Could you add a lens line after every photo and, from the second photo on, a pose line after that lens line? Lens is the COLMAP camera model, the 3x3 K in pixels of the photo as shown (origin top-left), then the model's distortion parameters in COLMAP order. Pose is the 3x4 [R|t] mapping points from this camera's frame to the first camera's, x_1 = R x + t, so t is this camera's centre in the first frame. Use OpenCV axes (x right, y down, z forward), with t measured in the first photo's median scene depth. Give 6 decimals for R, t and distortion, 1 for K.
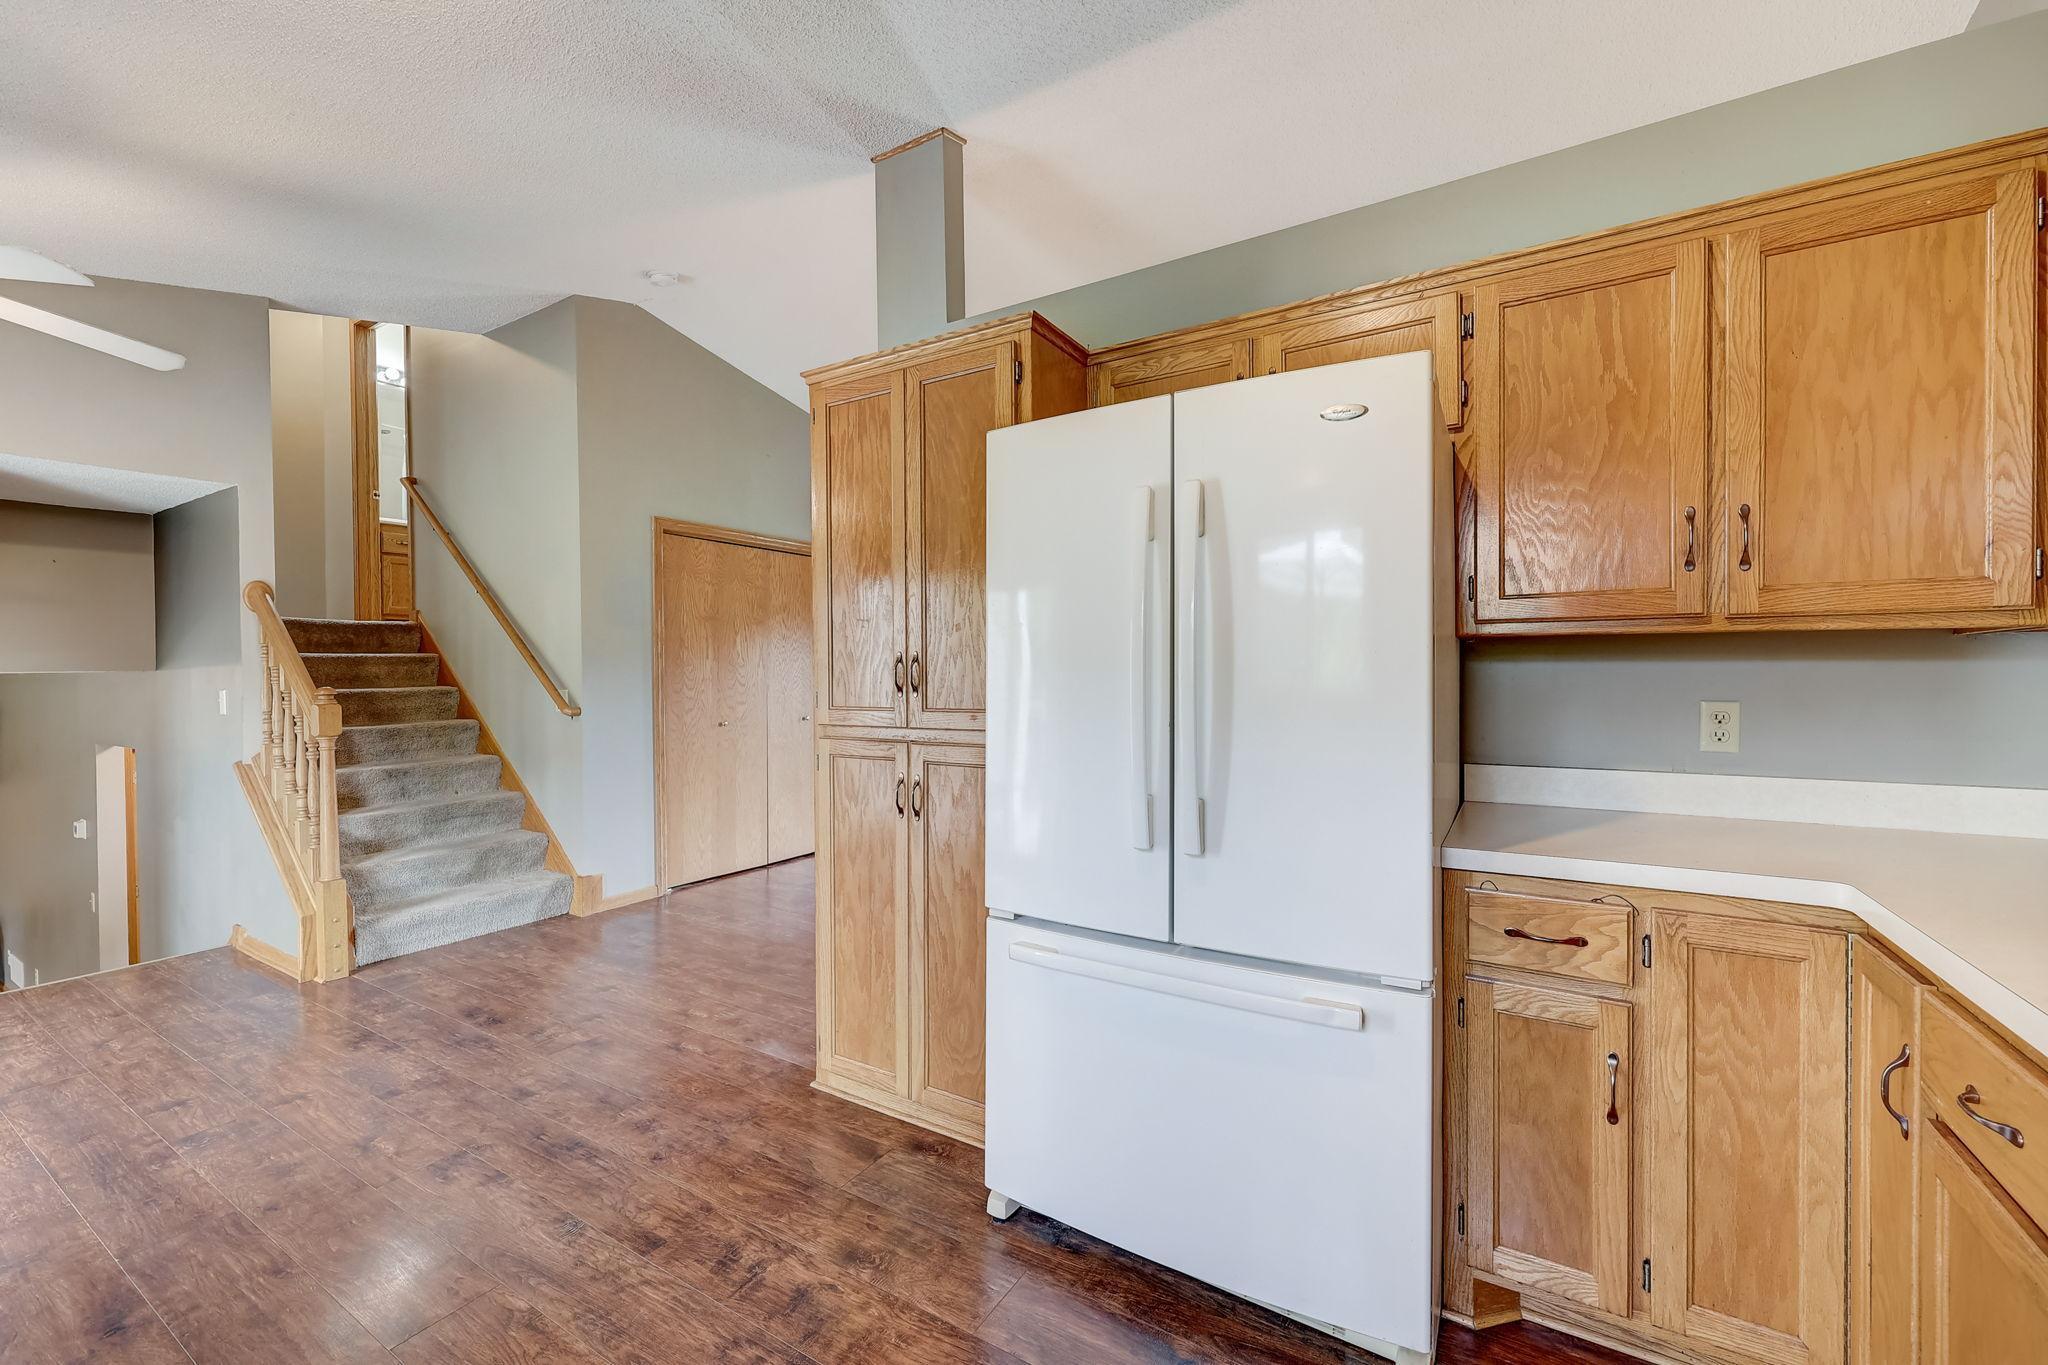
lens RADIAL K [[835.9, 0, 1017.6], [0, 835.9, 681.7], [0, 0, 1]] dist [0.003747, 0.000269]
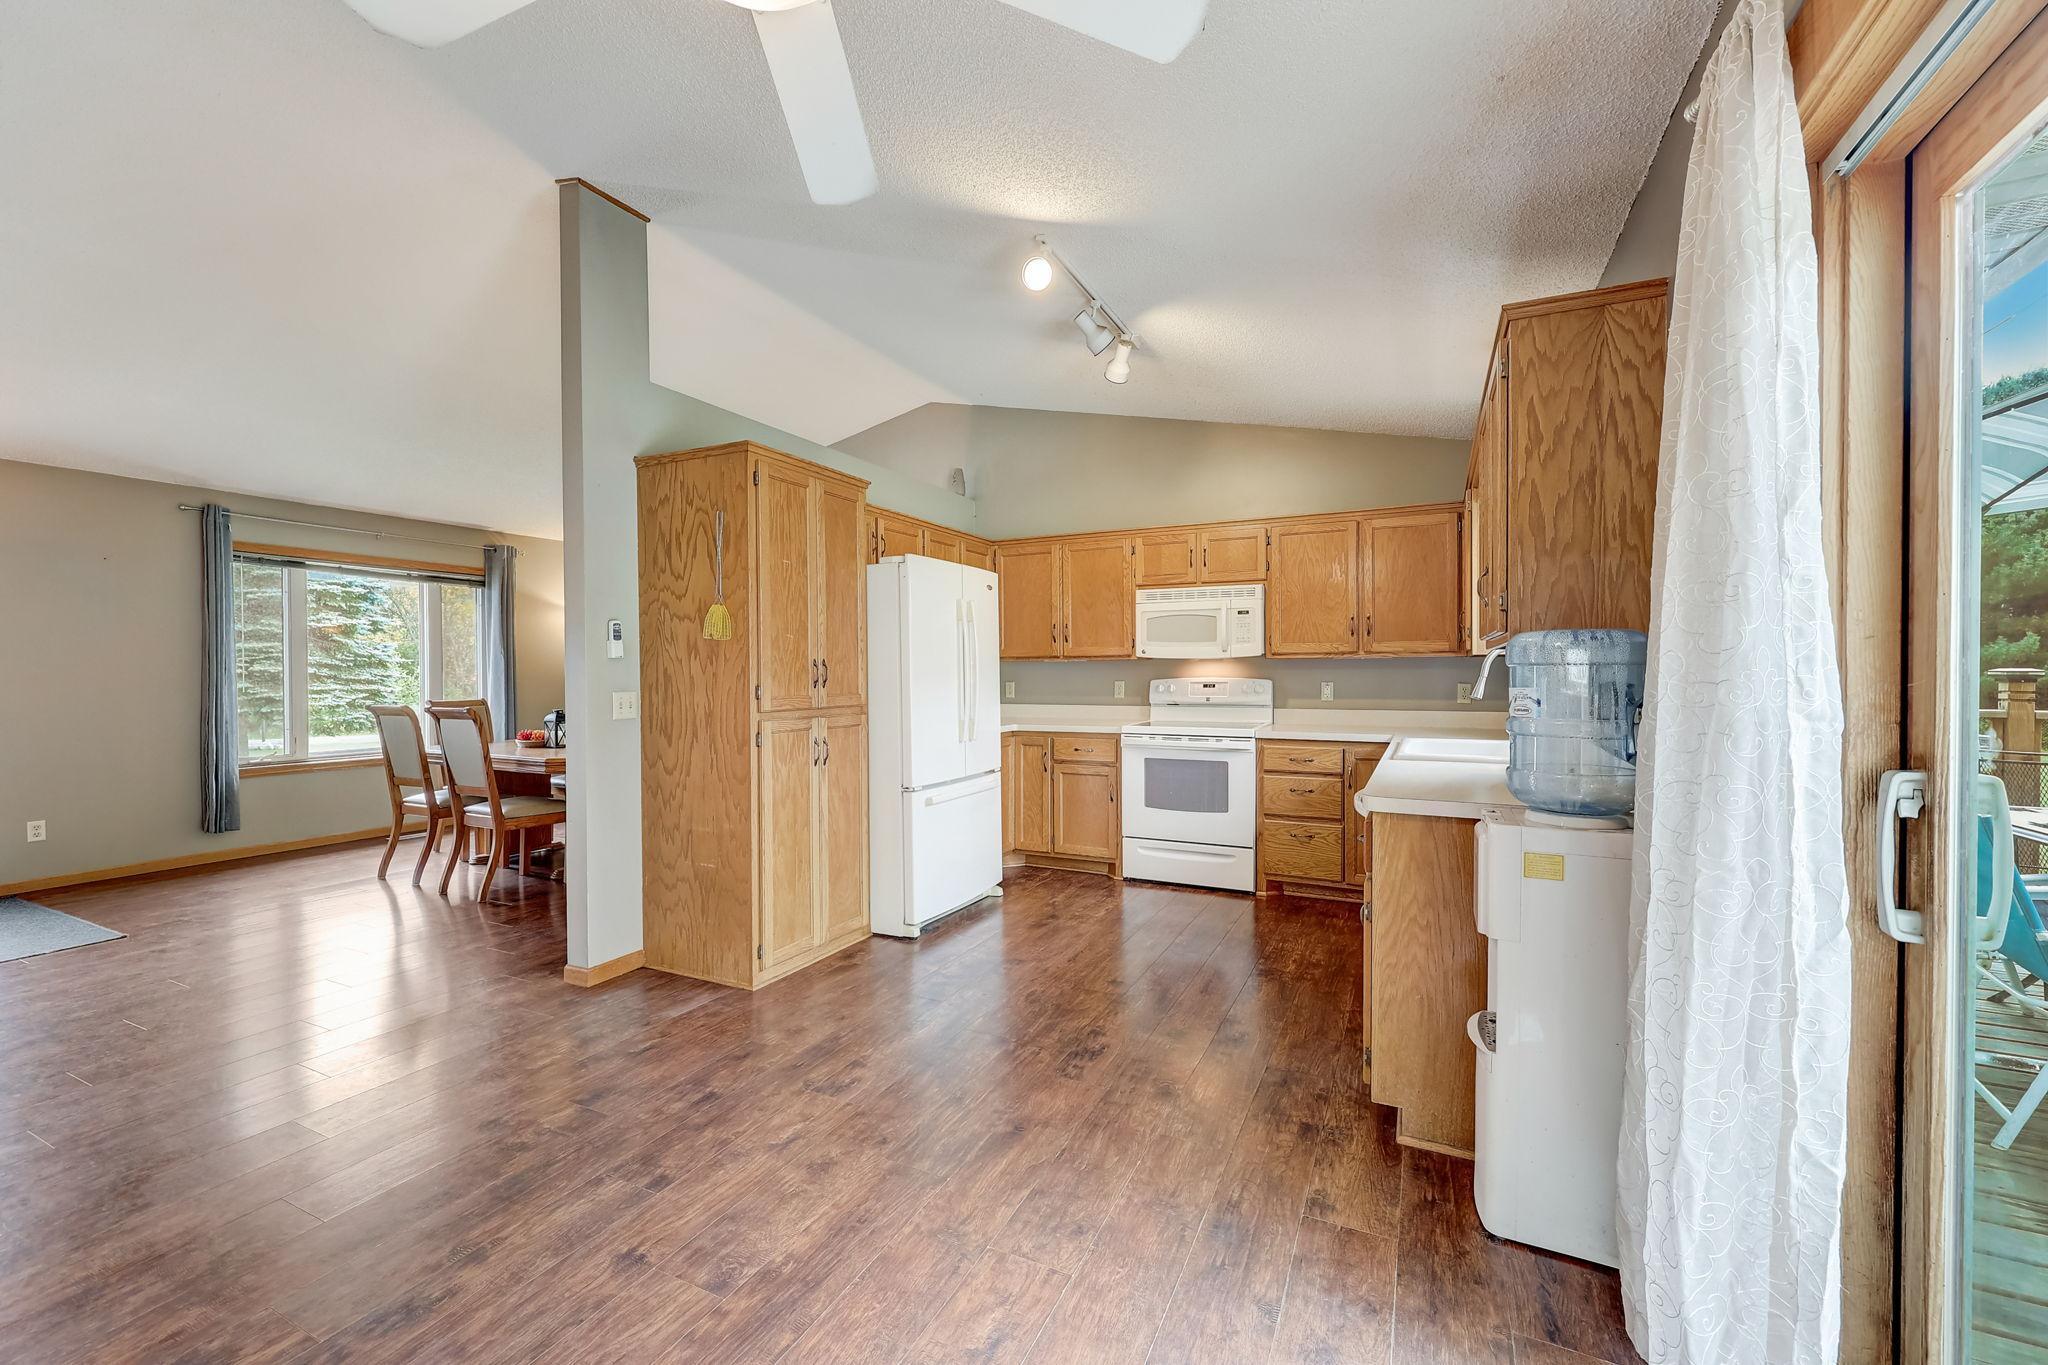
lens RADIAL K [[835.9, 0, 1004.2], [0, 835.9, 683.4], [0, 0, 1]] dist [0.003747, 0.000269]
pose [[-0.082387, -0.009978, 0.996550, -0.894310], [0.016924, 0.999792, 0.011410, -0.001087], [-0.996457, 0.017805, -0.082201, 0.405517]]
